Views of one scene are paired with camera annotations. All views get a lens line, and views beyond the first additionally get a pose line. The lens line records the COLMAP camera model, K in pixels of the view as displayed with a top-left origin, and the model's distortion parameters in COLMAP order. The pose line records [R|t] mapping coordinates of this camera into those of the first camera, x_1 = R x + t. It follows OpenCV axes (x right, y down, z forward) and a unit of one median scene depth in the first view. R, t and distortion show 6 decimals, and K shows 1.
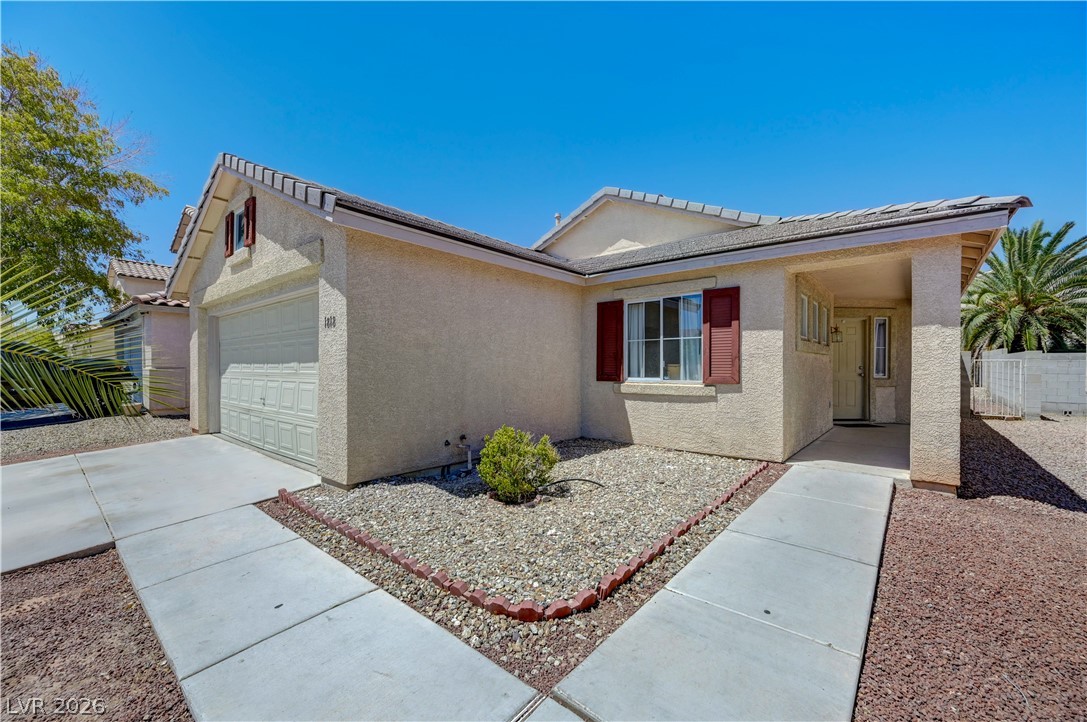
lens RADIAL K [[429.4, 0, 544.7], [0, 429.4, 369.7], [0, 0, 1]] dist [0.000499, 0.000903]
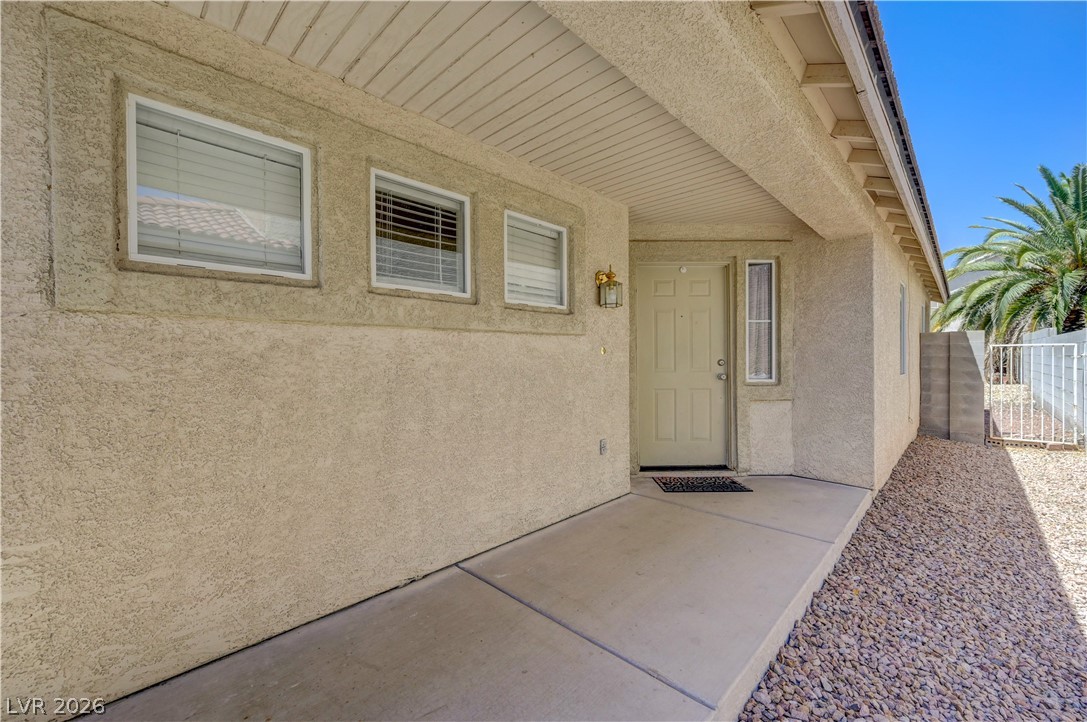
lens RADIAL K [[429.4, 0, 543.1], [0, 429.4, 353.6], [0, 0, 1]] dist [0.000499, 0.000903]
pose [[0.997945, -0.005357, -0.063853, 0.316694], [0.004717, 0.999937, -0.010169, -0.005883], [0.063903, 0.009847, 0.997908, 0.277354]]
